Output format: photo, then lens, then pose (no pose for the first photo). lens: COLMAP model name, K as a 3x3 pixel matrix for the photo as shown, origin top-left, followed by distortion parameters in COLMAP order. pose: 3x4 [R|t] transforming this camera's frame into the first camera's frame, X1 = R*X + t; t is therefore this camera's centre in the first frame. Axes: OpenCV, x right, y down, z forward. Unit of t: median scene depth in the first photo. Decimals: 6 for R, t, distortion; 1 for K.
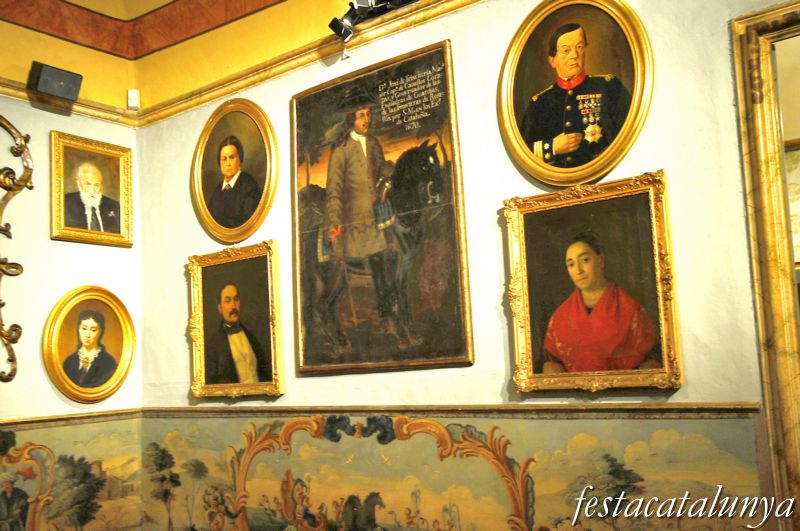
lens RADIAL K [[829.4, 0, 400.0], [0, 829.4, 265.5], [0, 0, 1]] dist [-0.054817, 0.239016]
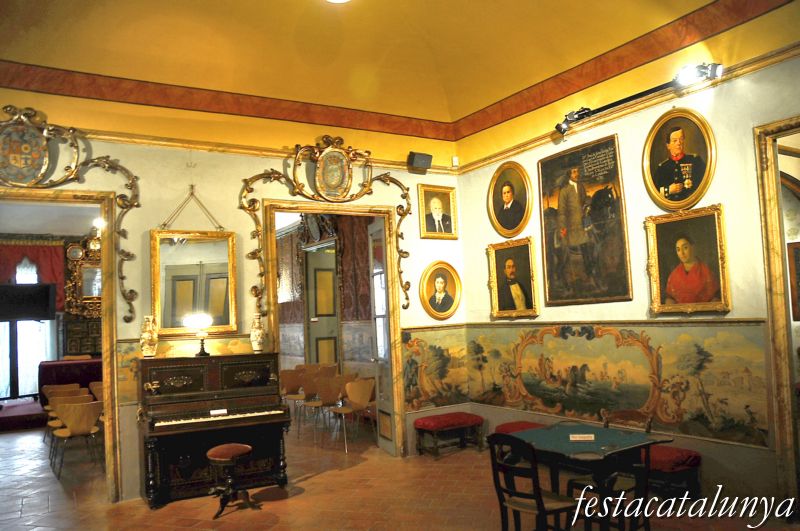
lens RADIAL K [[680.5, 0, 400.0], [0, 680.5, 265.5], [0, 0, 1]] dist [-0.226106, 0.227866]
pose [[0.939347, -0.018883, -0.342448, 0.102485], [0.043301, 0.997023, 0.063798, -0.081465], [0.340223, -0.074757, 0.937368, -0.620824]]
